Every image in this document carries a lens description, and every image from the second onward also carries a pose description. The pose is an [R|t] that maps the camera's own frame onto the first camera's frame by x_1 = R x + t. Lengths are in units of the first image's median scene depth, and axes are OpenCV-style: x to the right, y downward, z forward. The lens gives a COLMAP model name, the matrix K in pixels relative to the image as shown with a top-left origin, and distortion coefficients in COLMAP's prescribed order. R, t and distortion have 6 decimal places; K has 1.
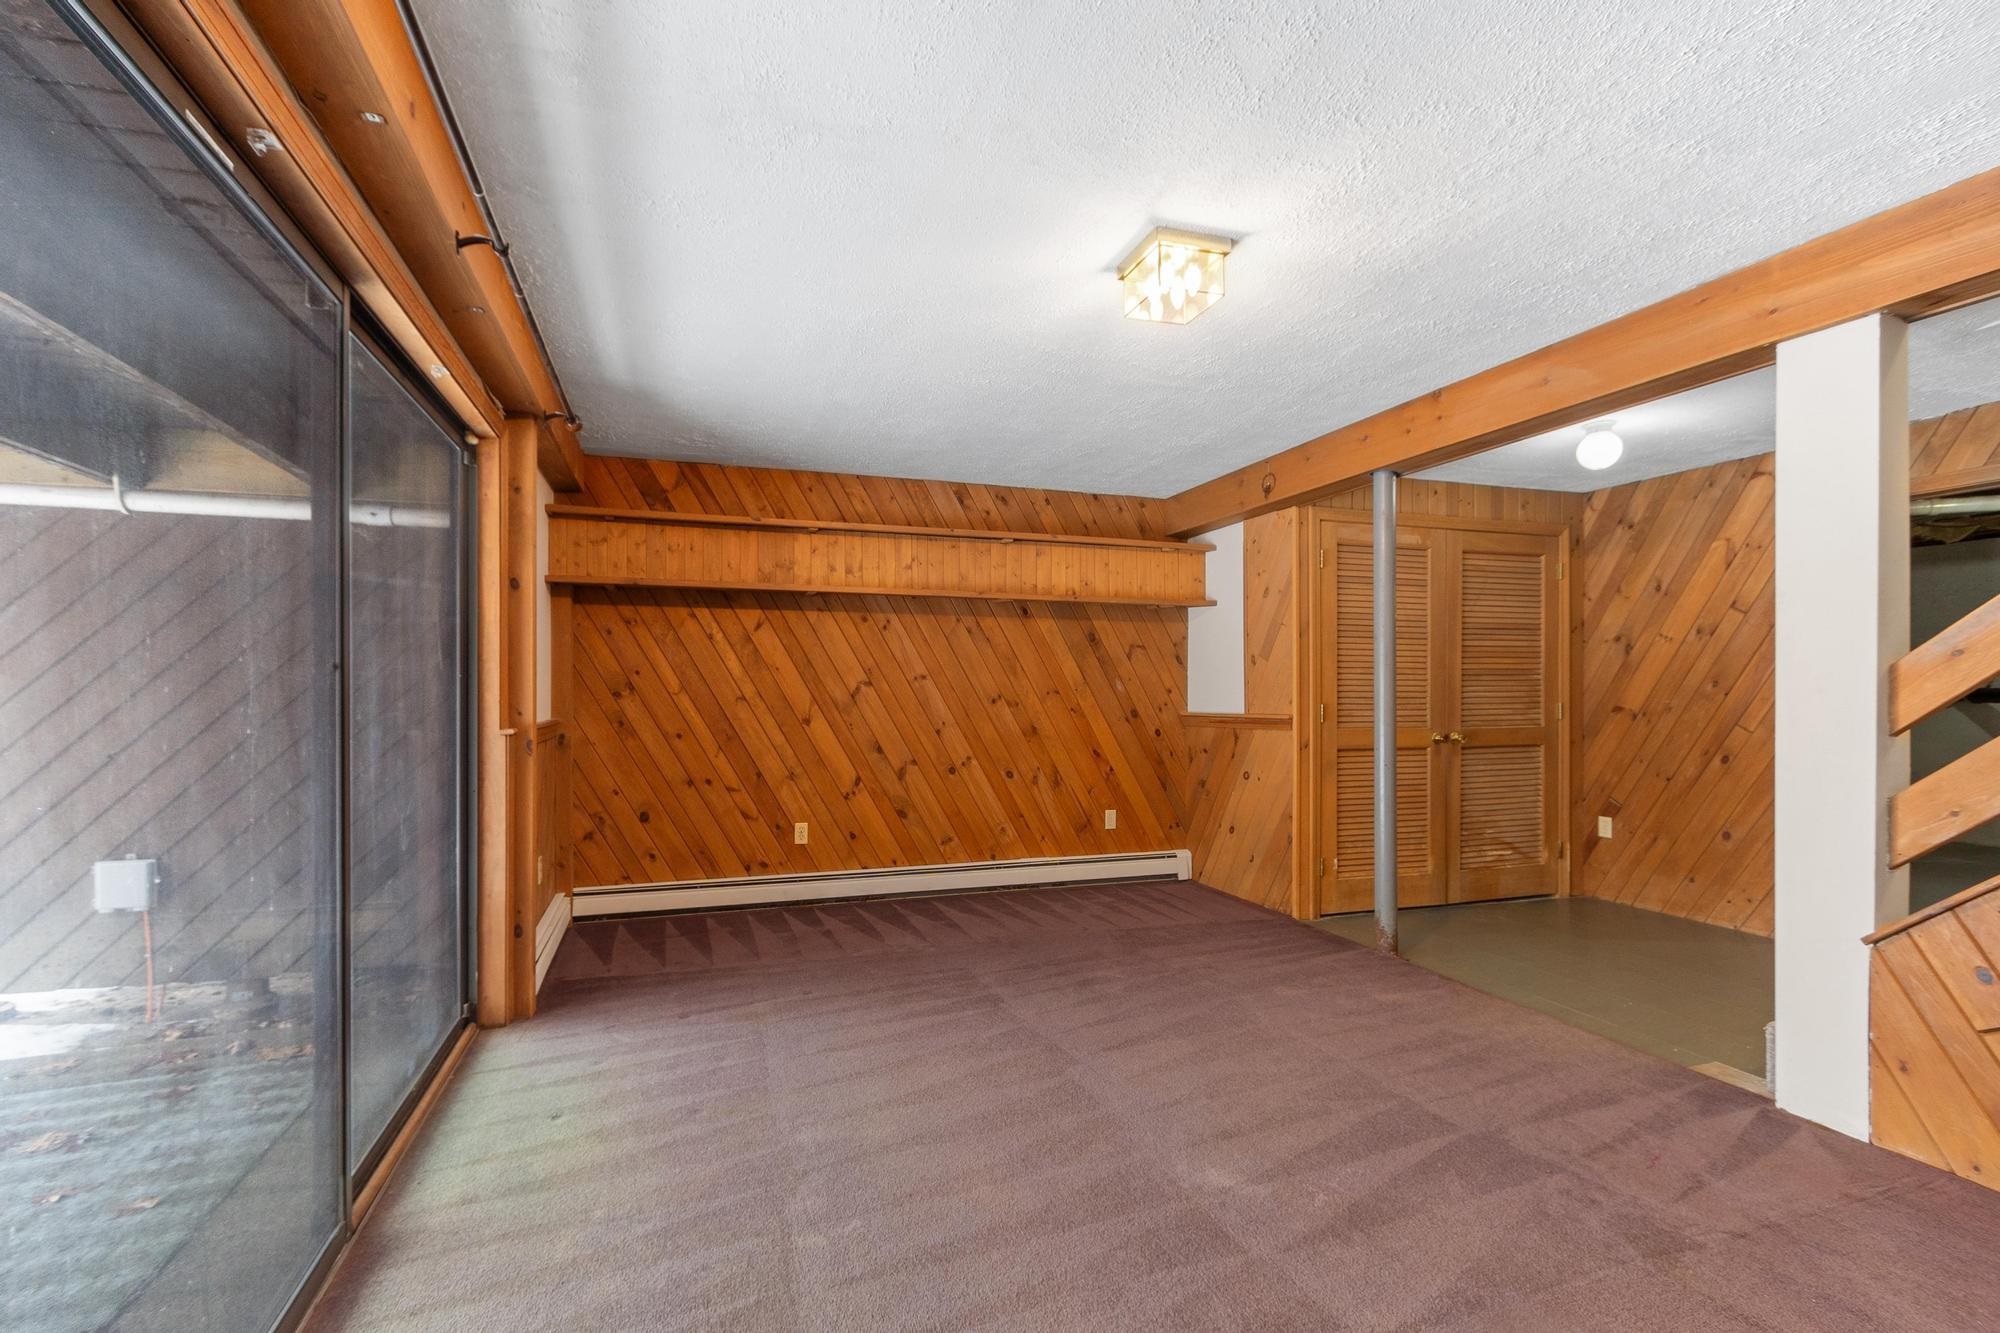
lens RADIAL K [[868.2, 0, 963.5], [0, 868.2, 694.6], [0, 0, 1]] dist [-0.000703, -0.000276]
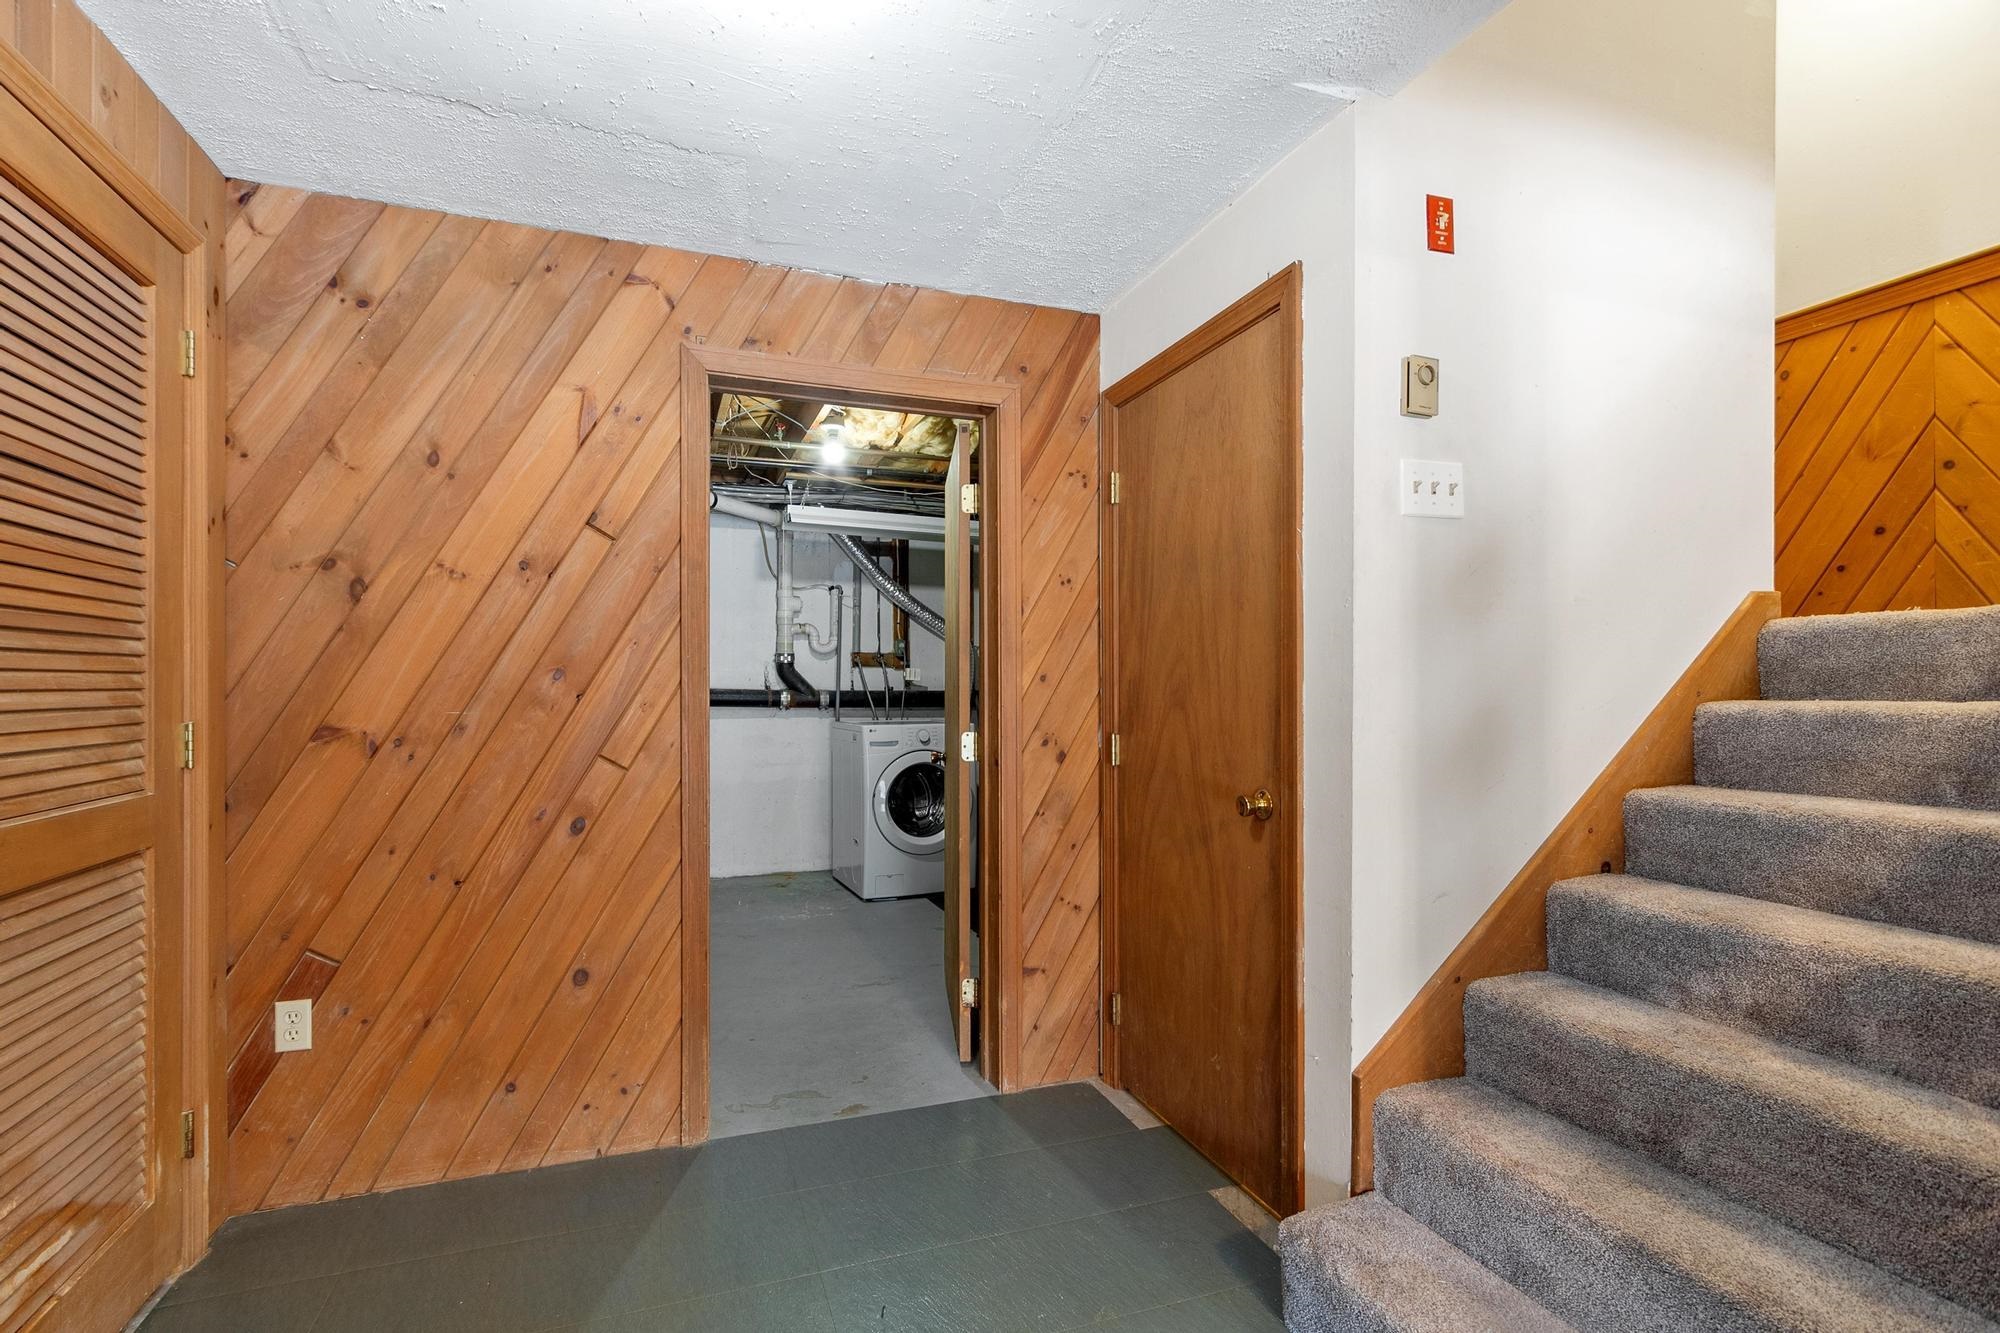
lens RADIAL K [[871.9, 0, 954.0], [0, 871.9, 687.0], [0, 0, 1]] dist [0.000380, -0.000420]
pose [[-0.028900, 0.000563, 0.999582, 0.349905], [0.000848, 0.999999, -0.000539, -0.004922], [-0.999582, 0.000832, -0.028900, 0.759658]]
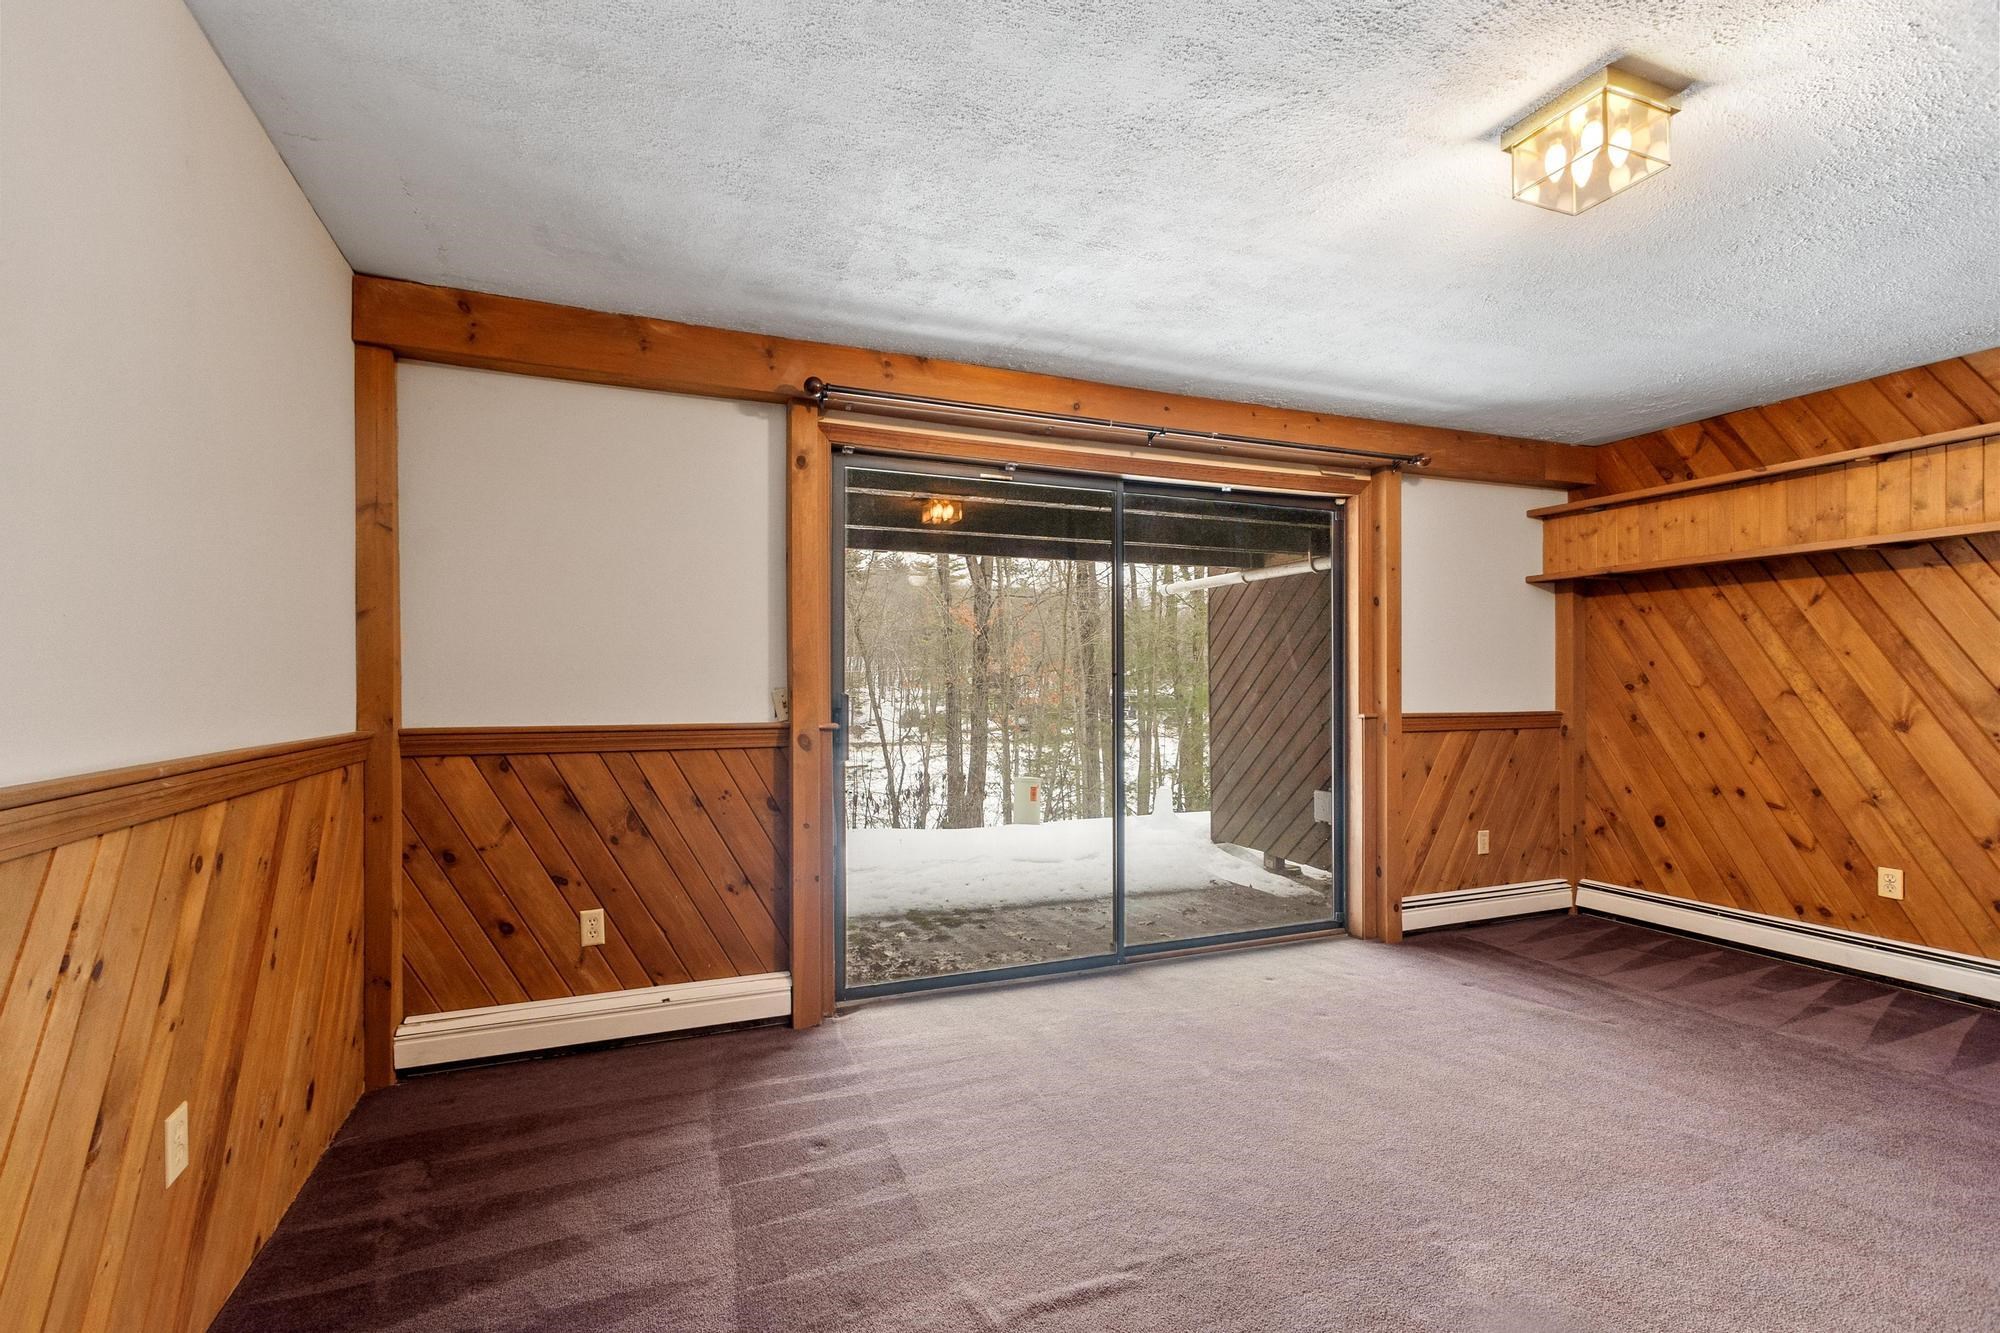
lens RADIAL K [[868.2, 0, 963.5], [0, 868.2, 694.6], [0, 0, 1]] dist [-0.000703, -0.000276]
pose [[0.067249, 0.010168, -0.997684, 0.493003], [0.000392, 0.999948, 0.010218, -0.002444], [0.997736, -0.001078, 0.067242, 0.204067]]
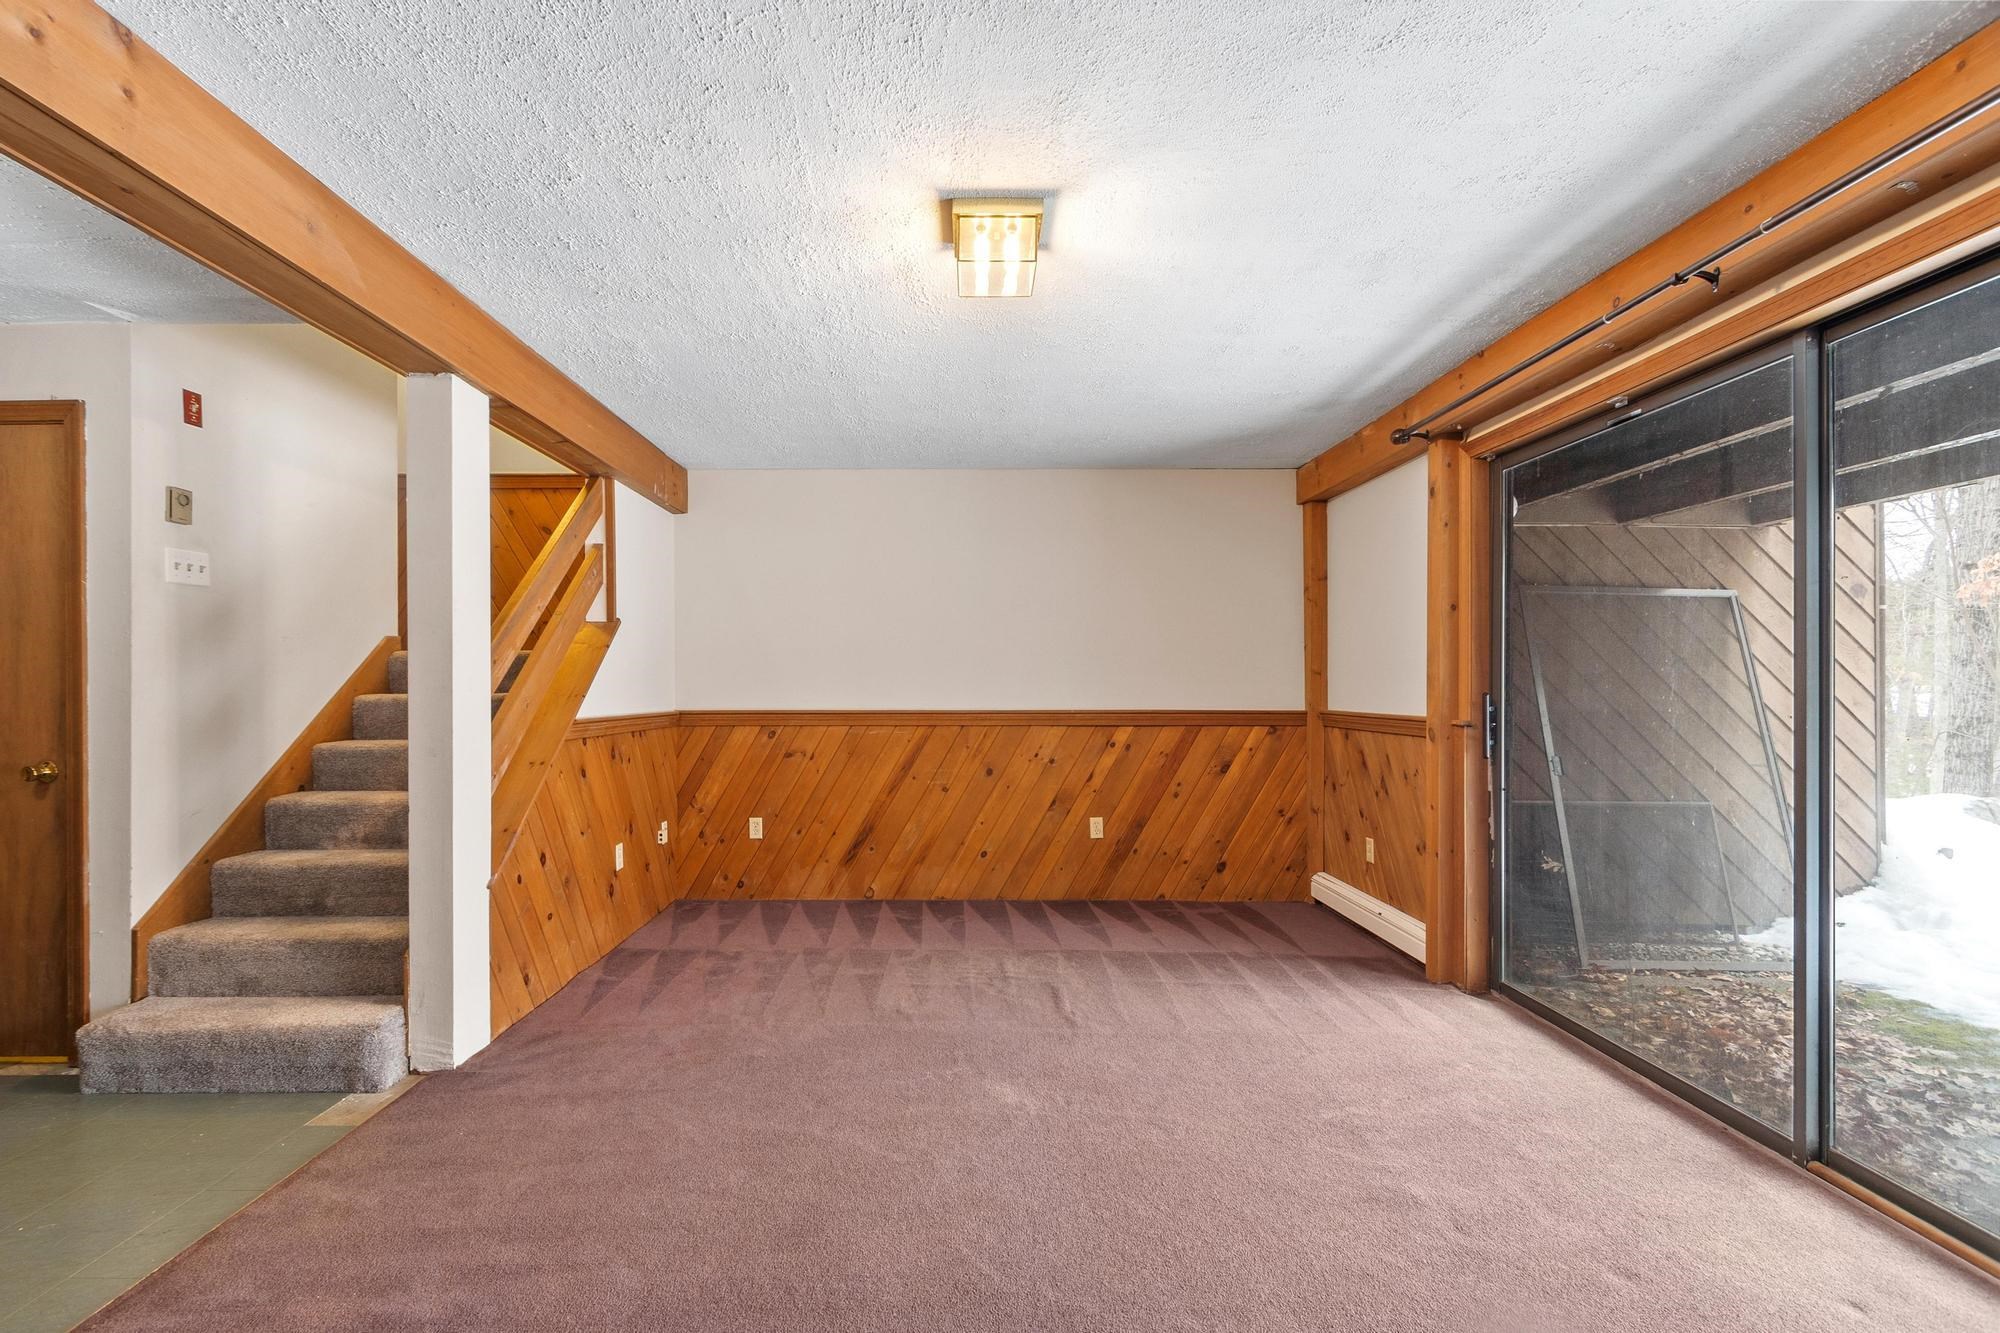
lens RADIAL K [[871.9, 0, 954.0], [0, 871.9, 687.0], [0, 0, 1]] dist [0.000380, -0.000420]
pose [[-0.951533, 0.004240, 0.307516, 0.000116], [0.004806, 0.999988, 0.001085, -0.003099], [-0.307508, 0.002510, -0.951542, 0.971821]]
